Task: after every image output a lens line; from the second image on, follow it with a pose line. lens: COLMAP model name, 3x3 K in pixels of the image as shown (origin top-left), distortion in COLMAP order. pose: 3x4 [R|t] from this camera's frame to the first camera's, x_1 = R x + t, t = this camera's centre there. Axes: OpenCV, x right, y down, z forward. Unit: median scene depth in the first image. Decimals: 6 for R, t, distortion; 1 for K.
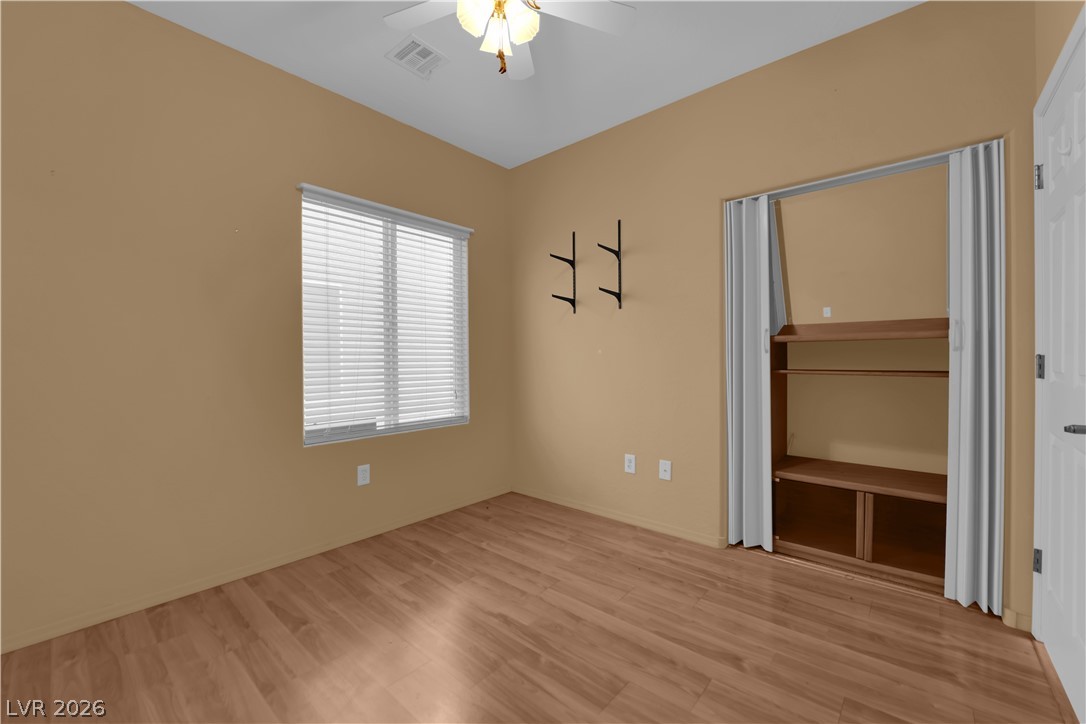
lens RADIAL K [[436.5, 0, 542.4], [0, 436.5, 361.1], [0, 0, 1]] dist [-0.011254, -0.003653]
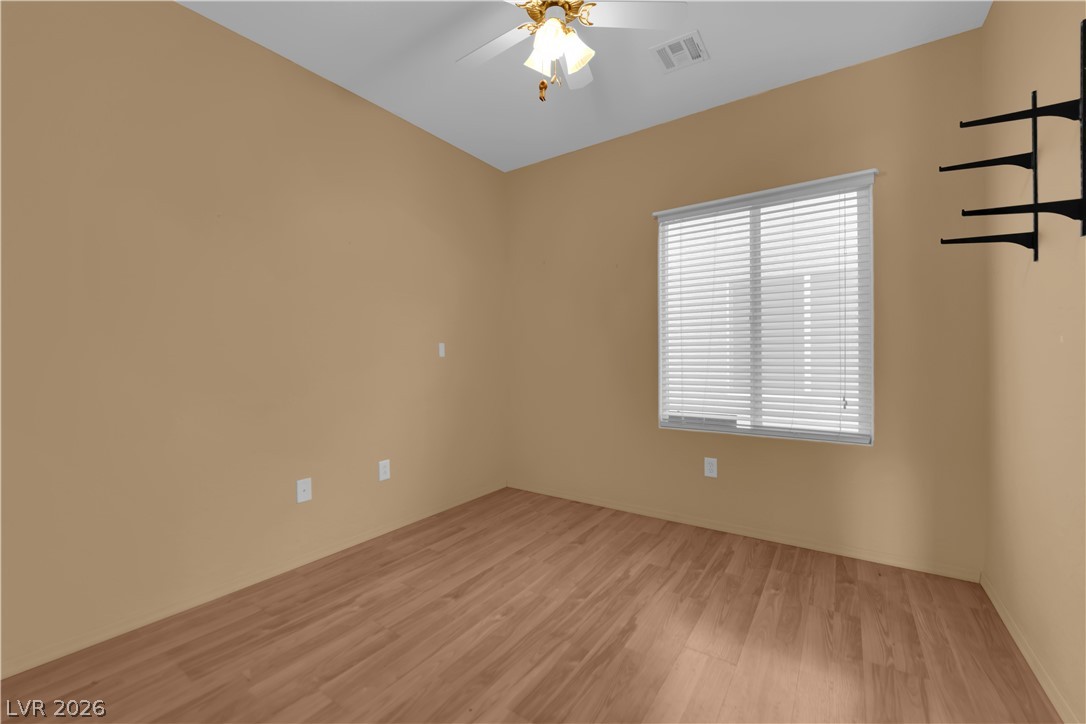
lens RADIAL K [[436.5, 0, 542.9], [0, 436.5, 359.4], [0, 0, 1]] dist [-0.011254, -0.003653]
pose [[0.113431, 0.010917, -0.993486, 0.597280], [0.002565, 0.999933, 0.011281, -0.009069], [0.993543, -0.003827, 0.113395, 0.506659]]
